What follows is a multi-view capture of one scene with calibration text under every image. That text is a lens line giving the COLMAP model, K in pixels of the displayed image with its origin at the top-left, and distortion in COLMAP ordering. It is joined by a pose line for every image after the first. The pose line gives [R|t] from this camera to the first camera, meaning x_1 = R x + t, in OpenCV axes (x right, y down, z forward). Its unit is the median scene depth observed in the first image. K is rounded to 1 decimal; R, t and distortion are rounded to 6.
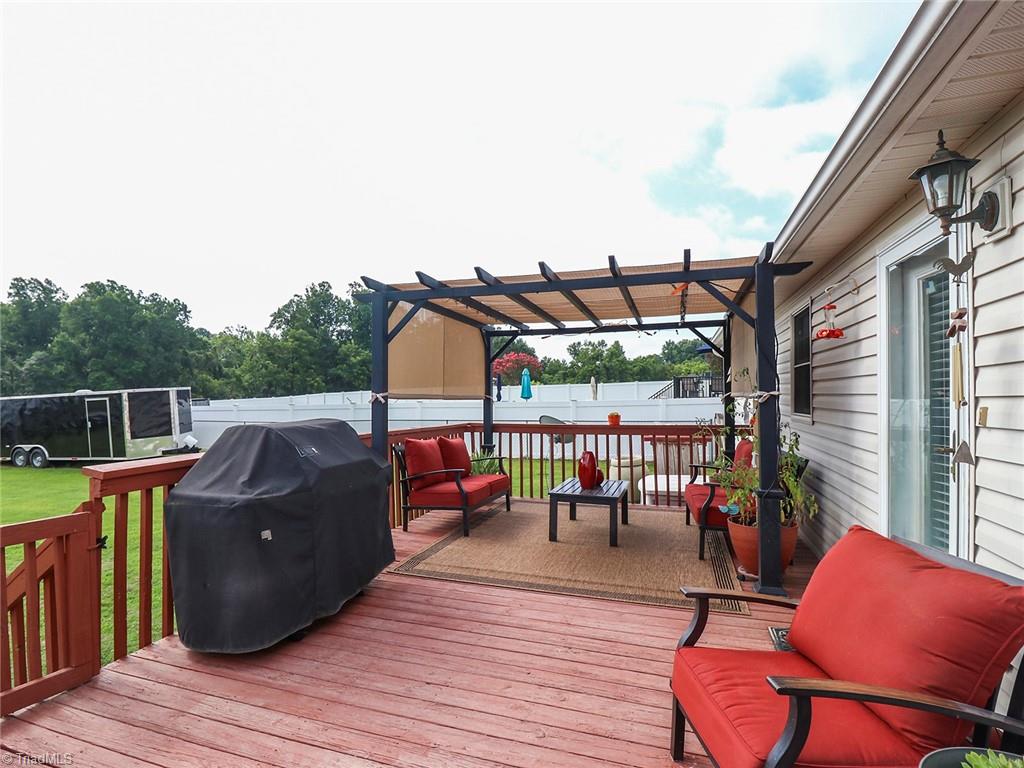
lens RADIAL K [[576.6, 0, 507.8], [0, 576.6, 384.9], [0, 0, 1]] dist [-0.000385, -0.001106]
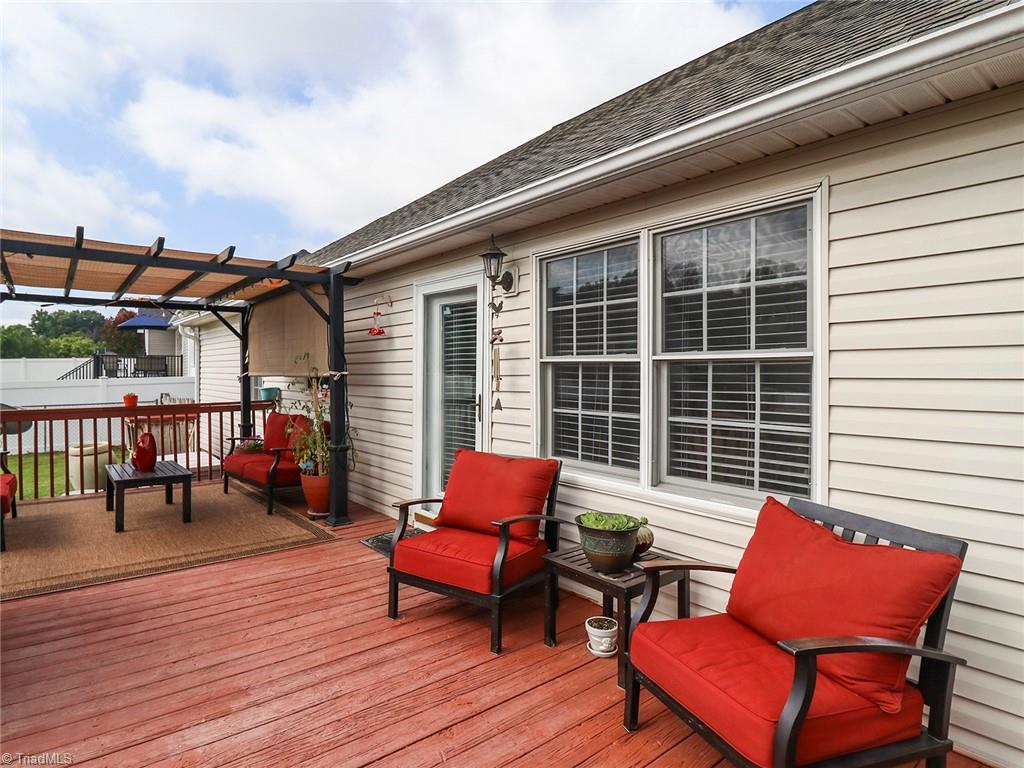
lens RADIAL K [[561.3, 0, 505.9], [0, 561.3, 374.7], [0, 0, 1]] dist [-0.001266, -0.000943]
pose [[0.507441, -0.000646, 0.861686, -0.475055], [-0.014801, 0.999846, 0.009466, -0.000254], [-0.861559, -0.017557, 0.507354, 0.012043]]
